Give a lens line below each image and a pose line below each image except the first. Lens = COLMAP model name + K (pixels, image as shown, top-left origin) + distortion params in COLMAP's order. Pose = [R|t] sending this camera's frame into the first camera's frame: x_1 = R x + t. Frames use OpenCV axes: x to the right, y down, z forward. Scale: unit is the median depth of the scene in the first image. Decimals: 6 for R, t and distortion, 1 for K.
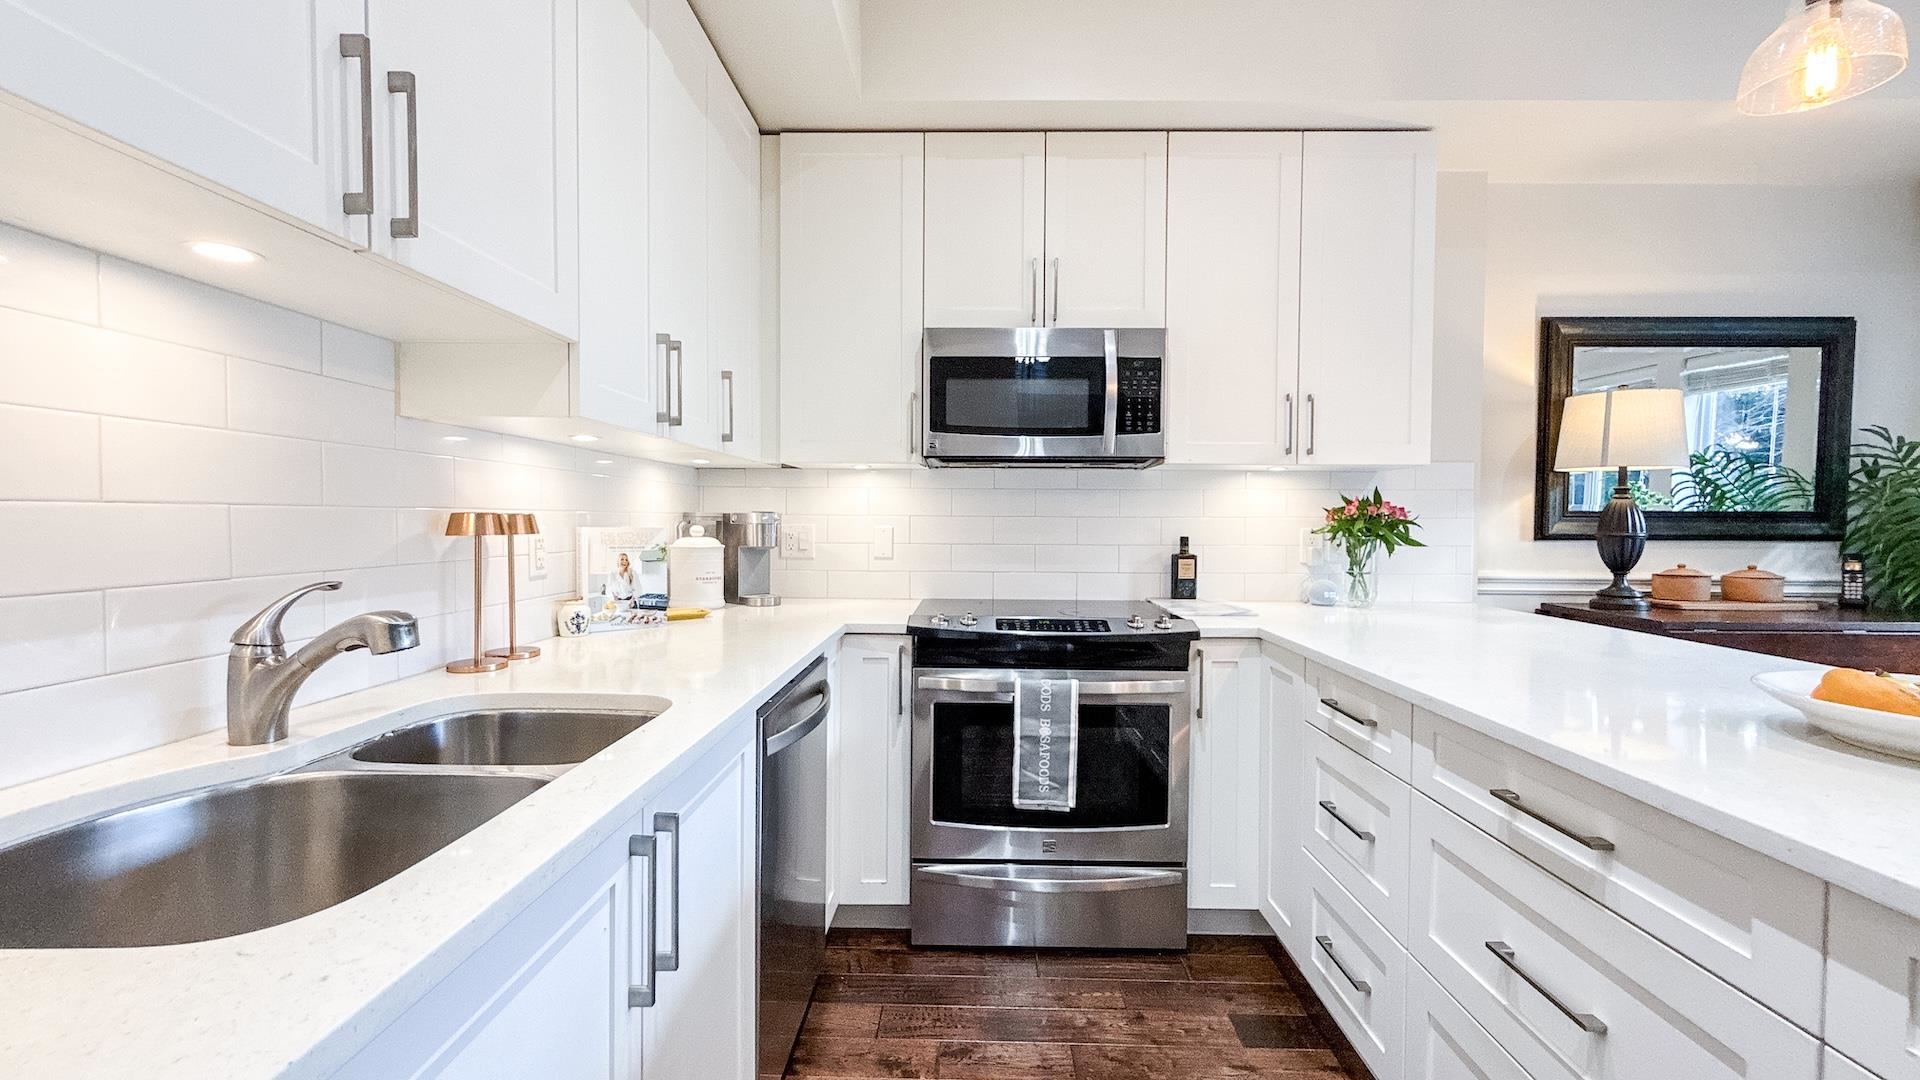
lens RADIAL K [[778.3, 0, 960.0], [0, 778.3, 540.0], [0, 0, 1]] dist [-0.000270, 0.000229]
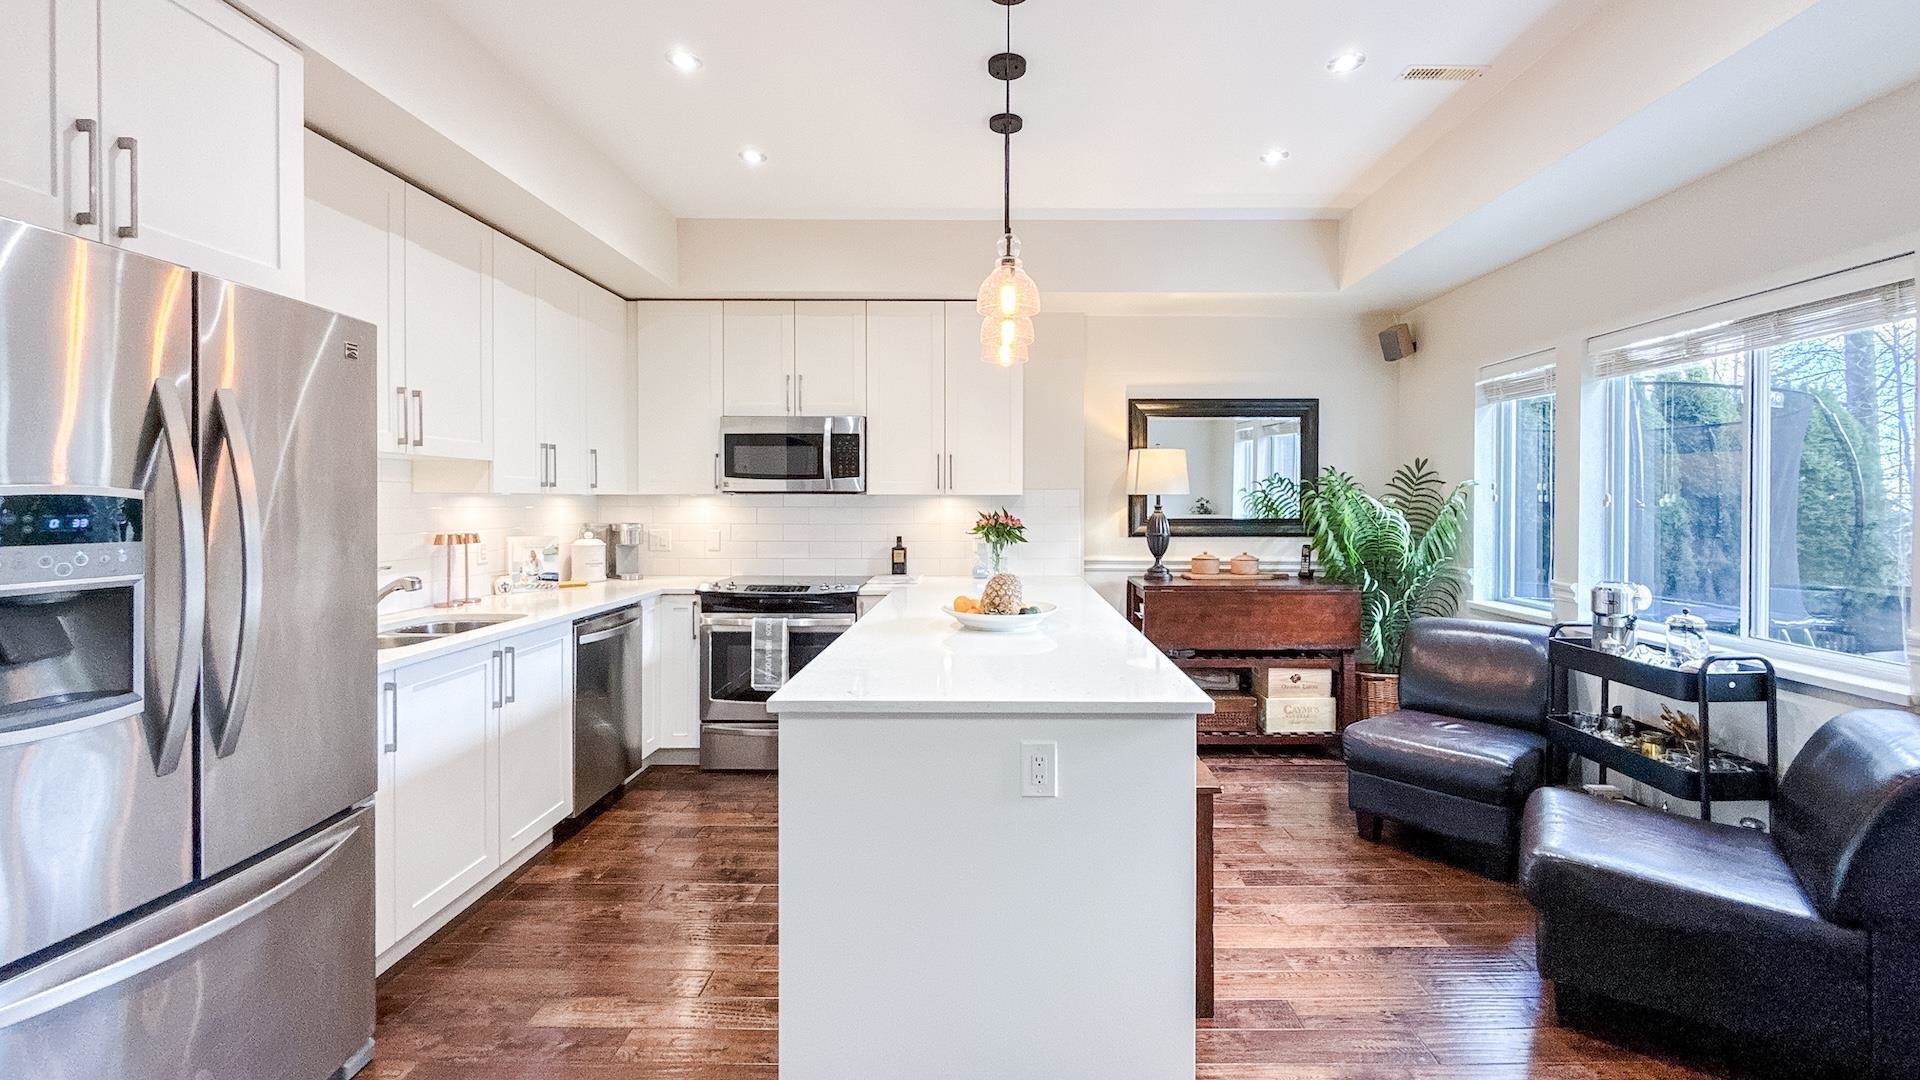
lens RADIAL K [[788.5, 0, 987.8], [0, 788.5, 511.7], [0, 0, 1]] dist [-0.000388, 0.000004]
pose [[0.999803, -0.004298, 0.019368, 0.562895], [0.004564, 0.999896, -0.013714, -0.040840], [-0.019307, 0.013799, 0.999718, -0.822654]]
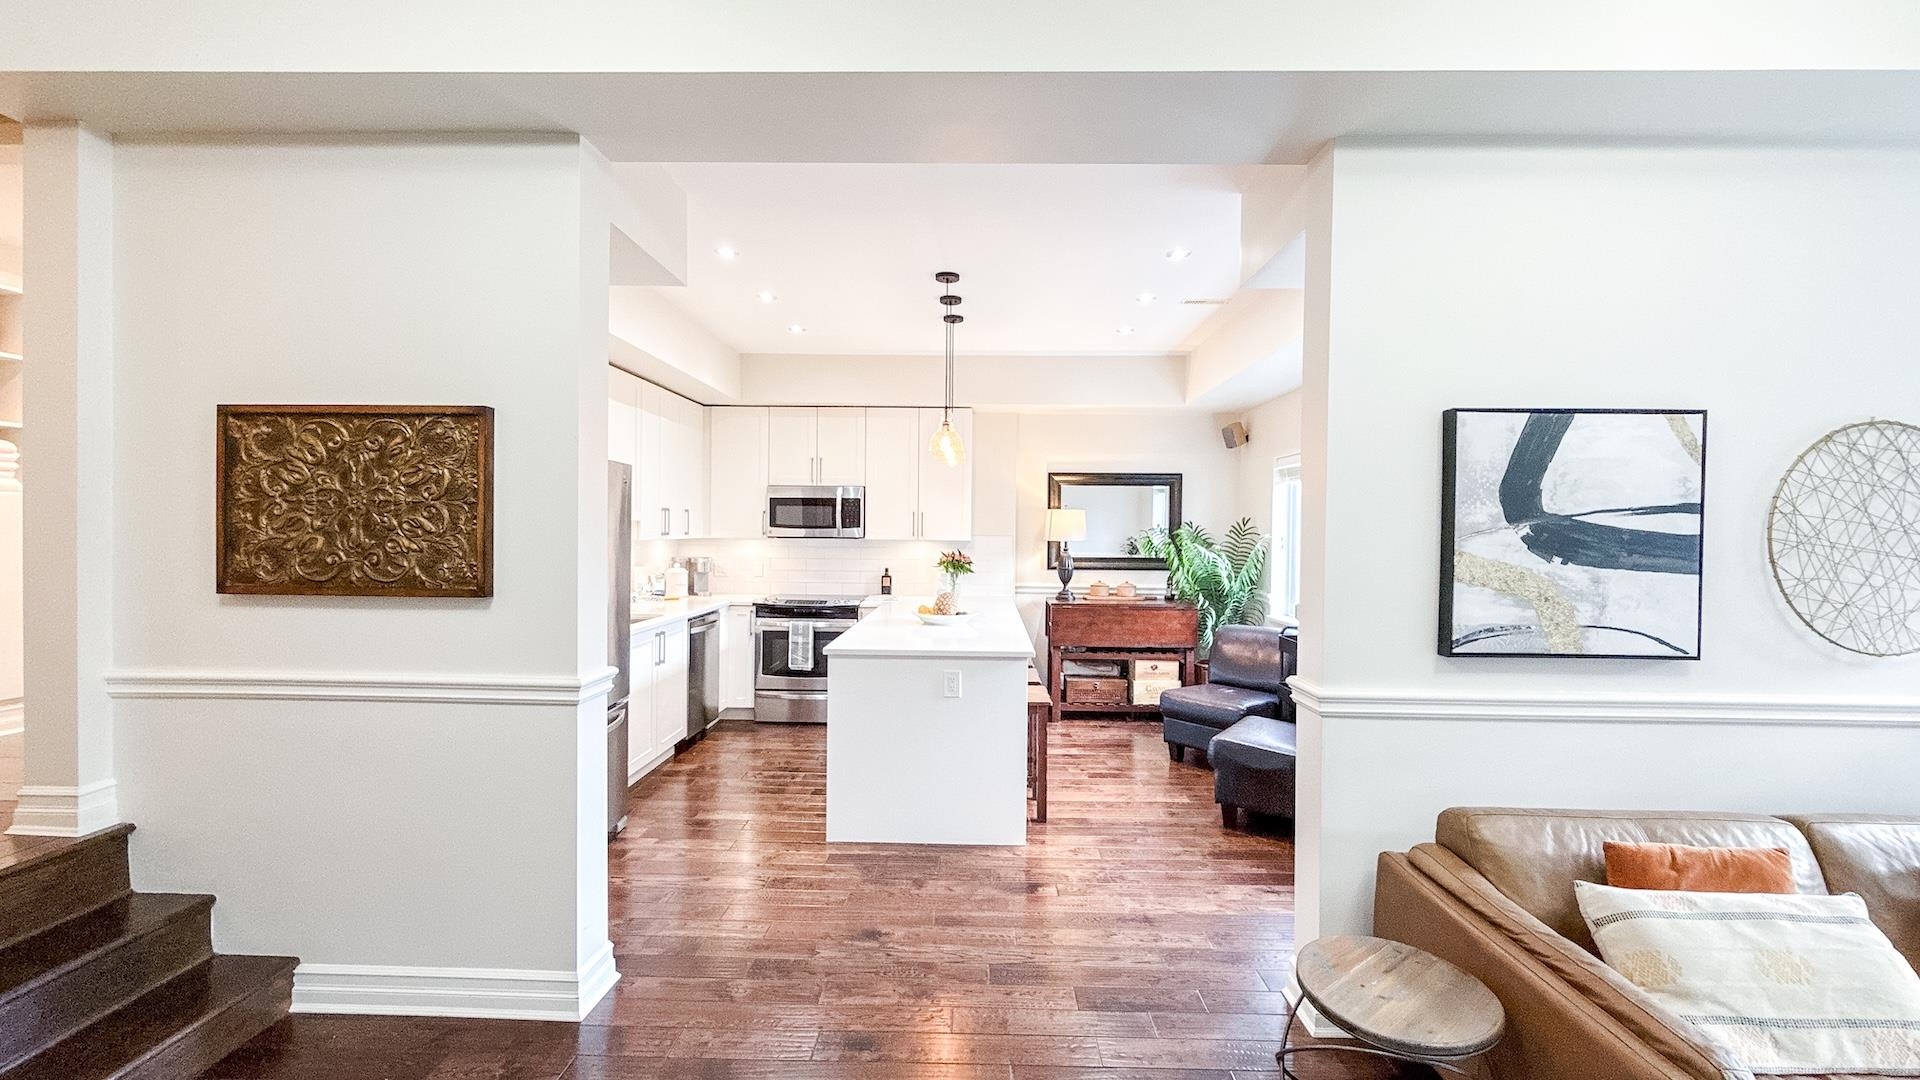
lens RADIAL K [[769.0, 0, 960.0], [0, 769.0, 540.0], [0, 0, 1]] dist [0.000063, -0.000005]
pose [[0.999989, 0.004517, 0.001579, 0.643756], [-0.004498, 0.999918, -0.011964, -0.077964], [-0.001633, 0.011957, 0.999927, -1.671681]]
